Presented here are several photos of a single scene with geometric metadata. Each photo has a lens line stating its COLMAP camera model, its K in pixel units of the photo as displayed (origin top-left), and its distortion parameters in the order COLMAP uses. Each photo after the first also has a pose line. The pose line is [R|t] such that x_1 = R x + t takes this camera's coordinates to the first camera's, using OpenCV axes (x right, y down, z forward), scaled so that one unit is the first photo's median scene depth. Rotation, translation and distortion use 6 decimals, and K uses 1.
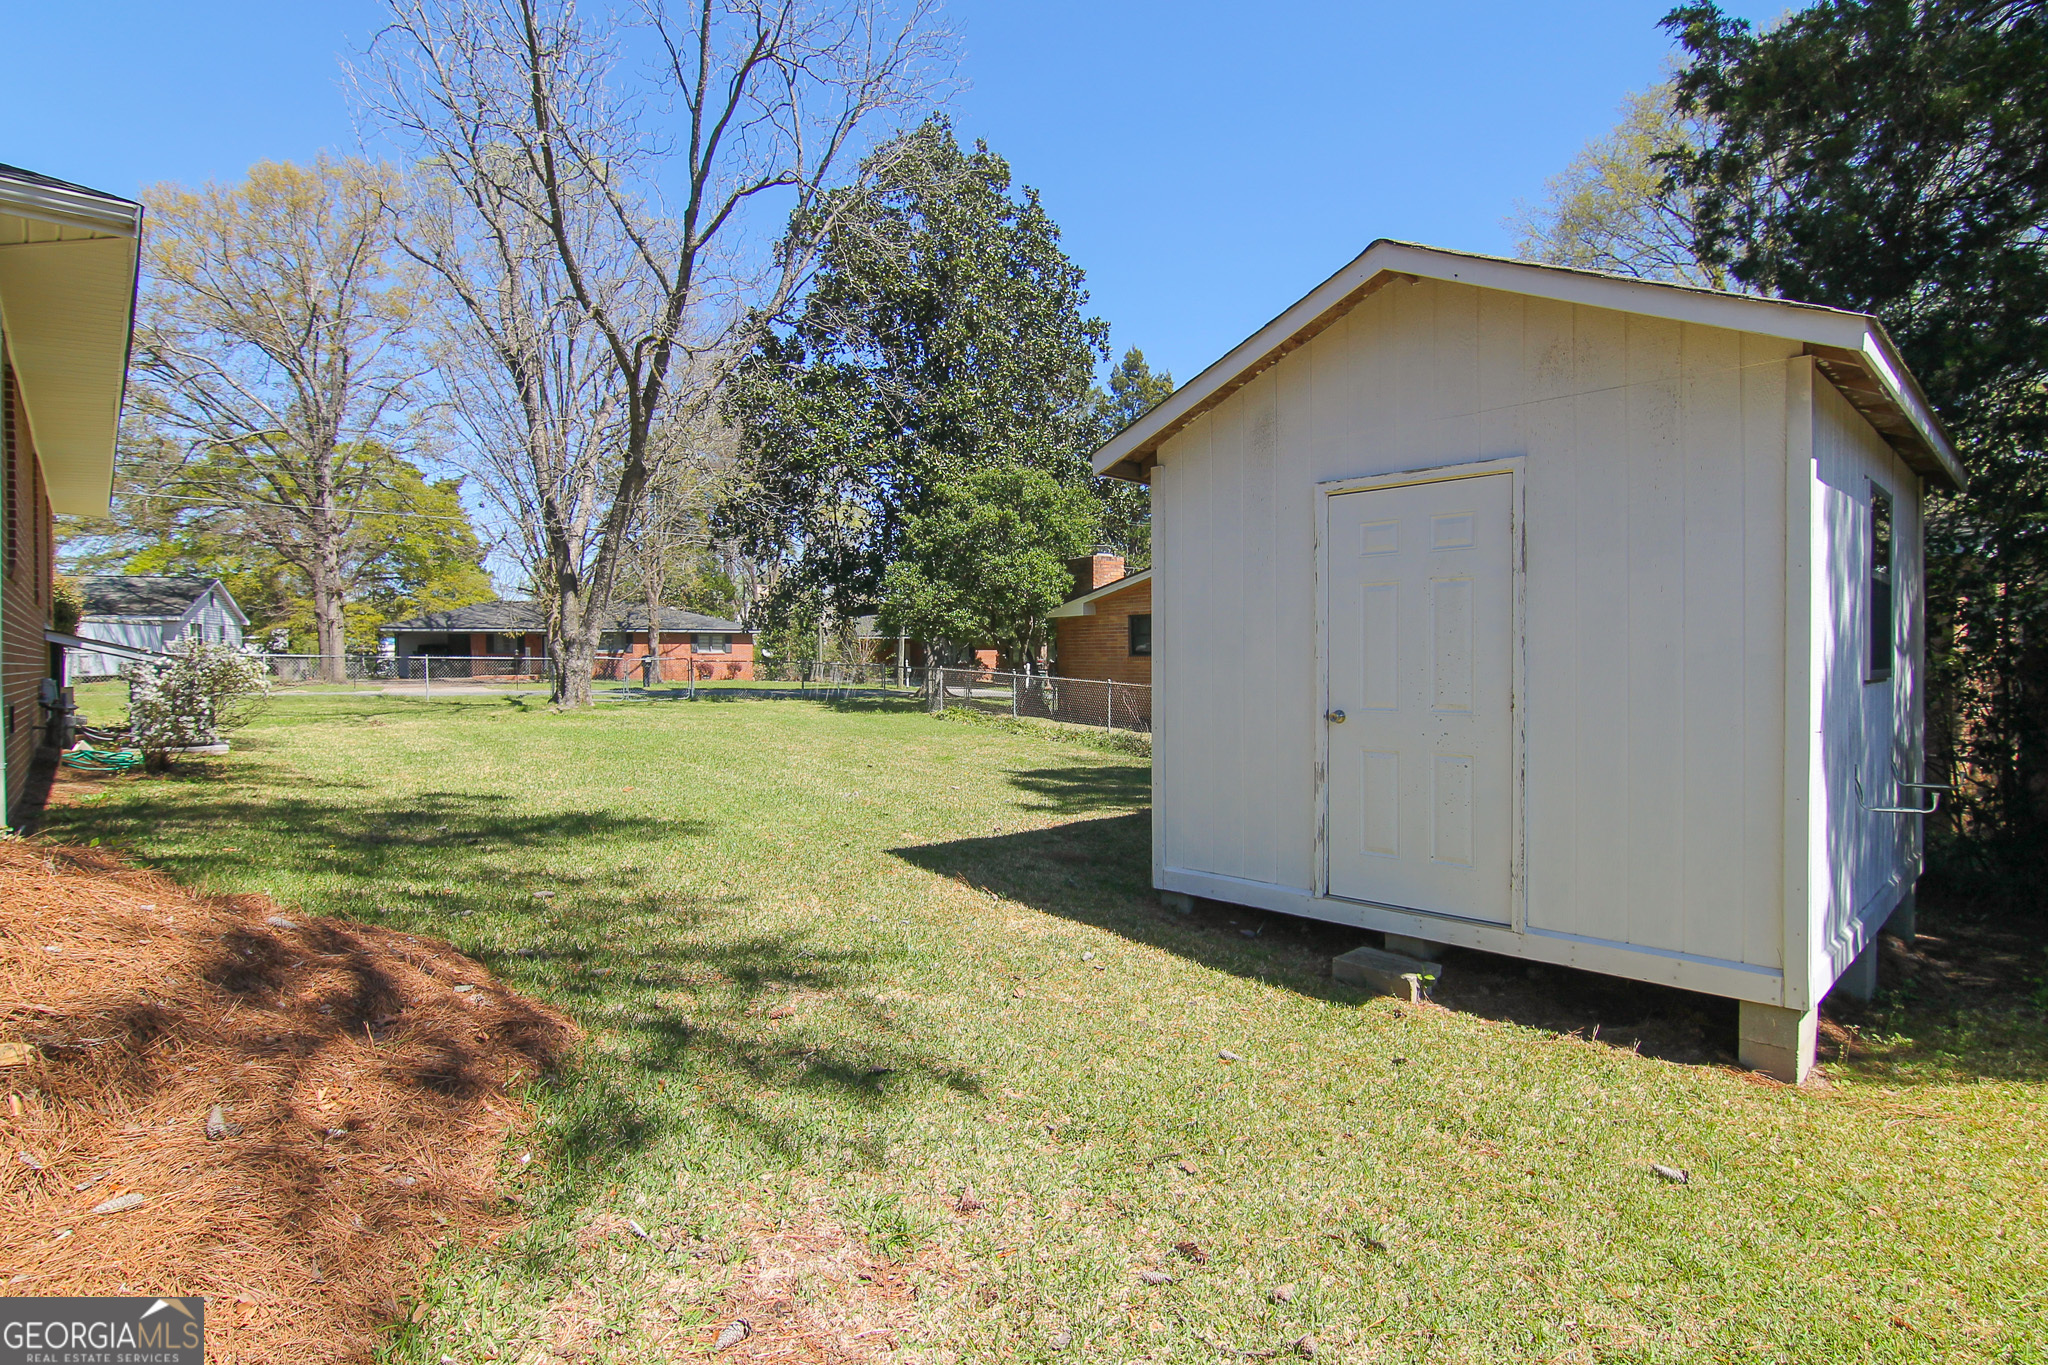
lens RADIAL K [[1063.7, 0, 1029.2], [0, 1063.7, 679.0], [0, 0, 1]] dist [-0.011443, 0.000392]
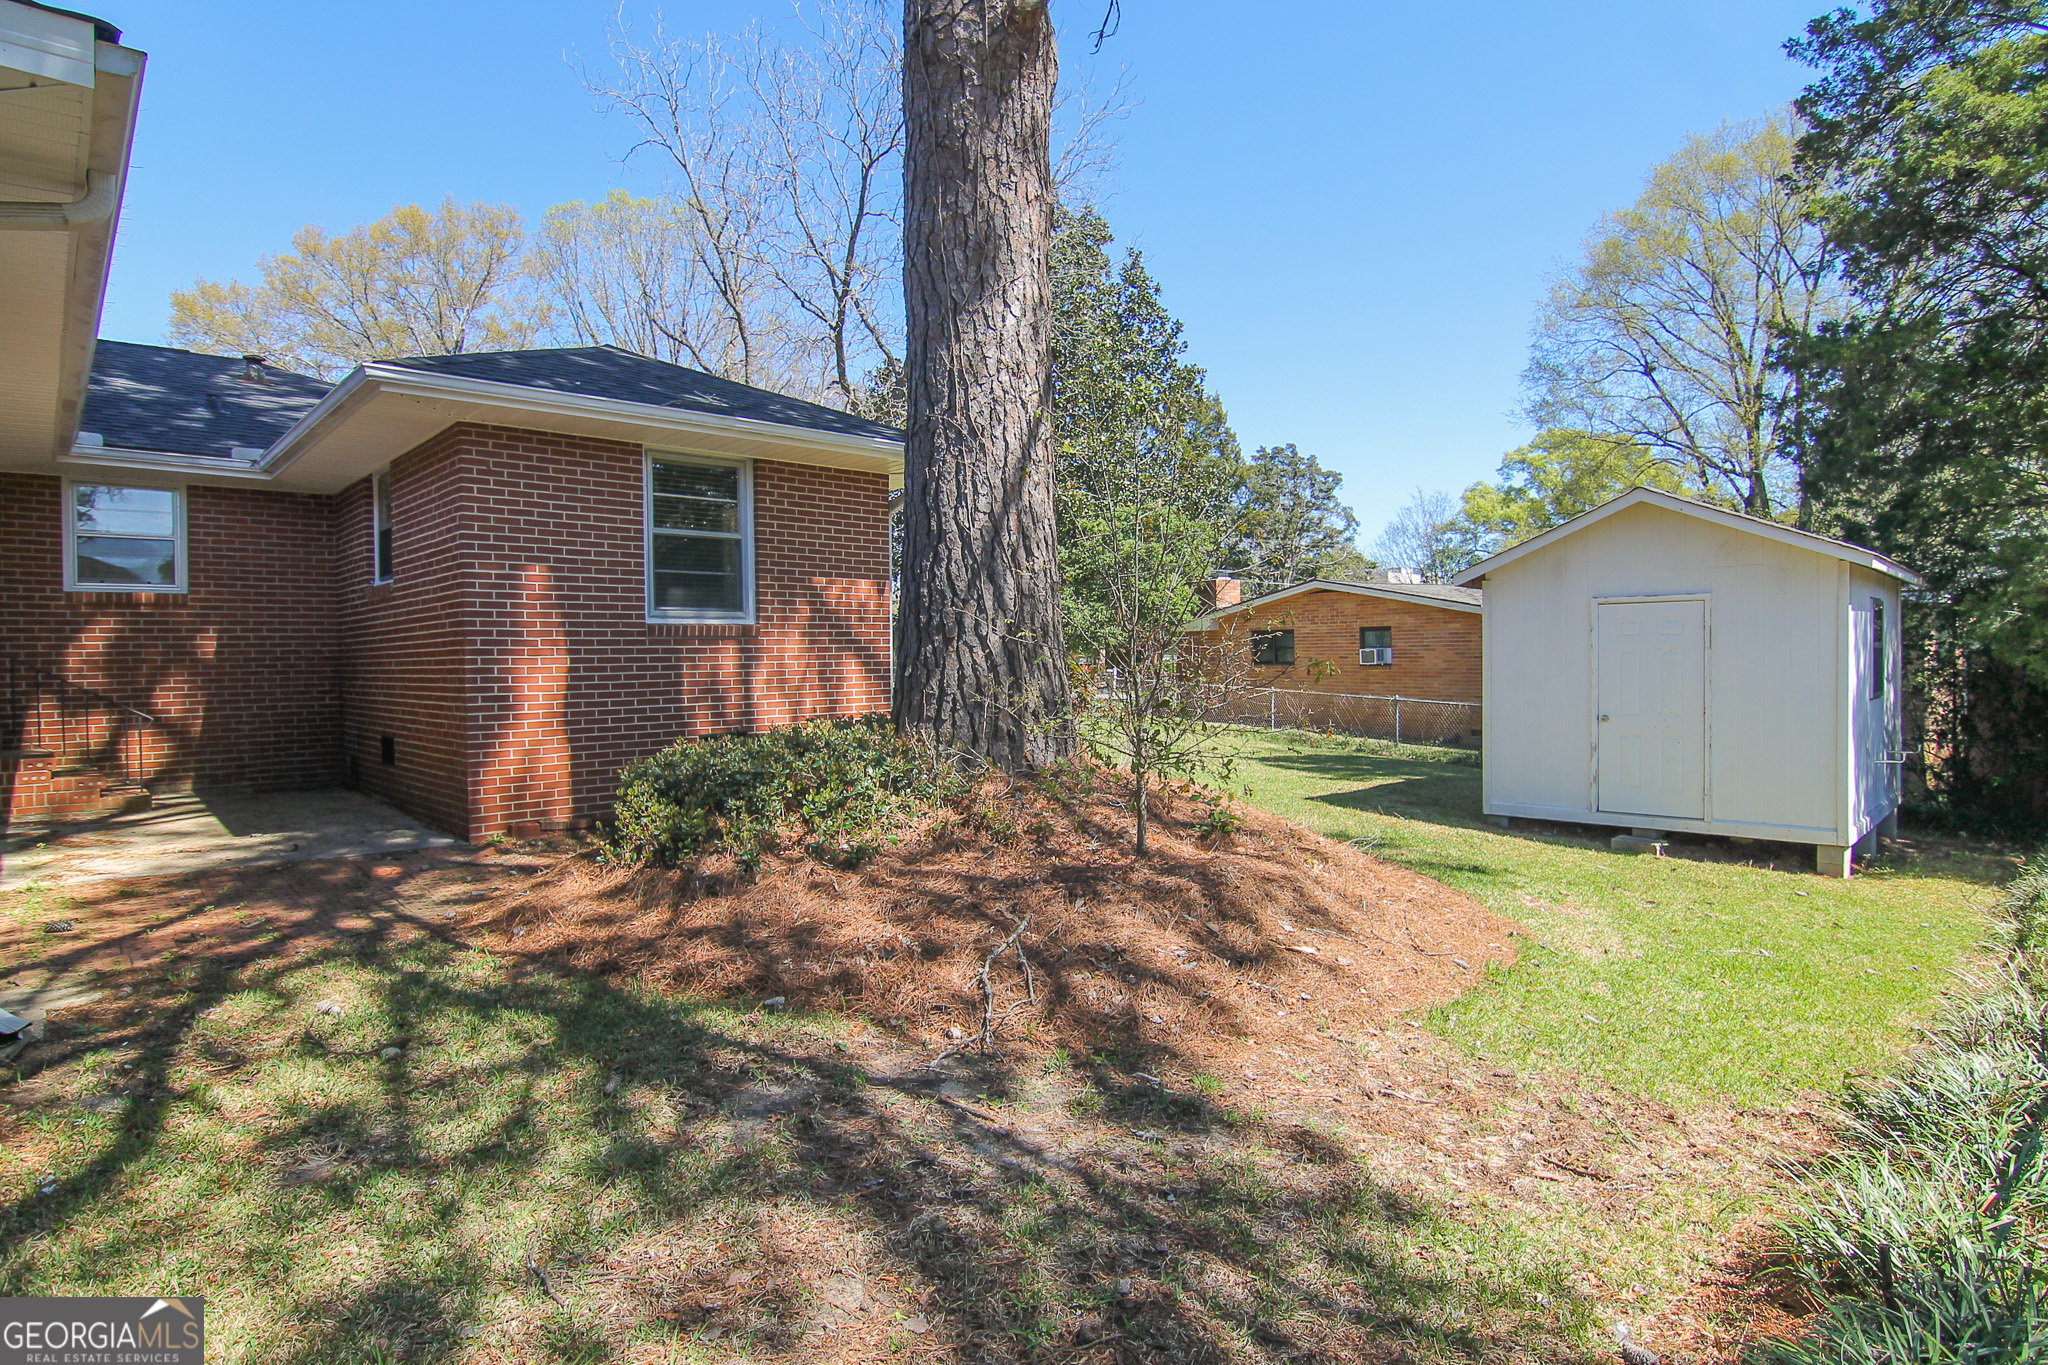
lens RADIAL K [[1098.9, 0, 1019.3], [0, 1098.9, 680.9], [0, 0, 1]] dist [-0.014293, -0.004316]
pose [[0.999886, -0.007006, 0.013403, -0.680474], [0.006940, 0.999964, 0.004954, -0.042157], [-0.013437, -0.004860, 0.999898, -0.832753]]
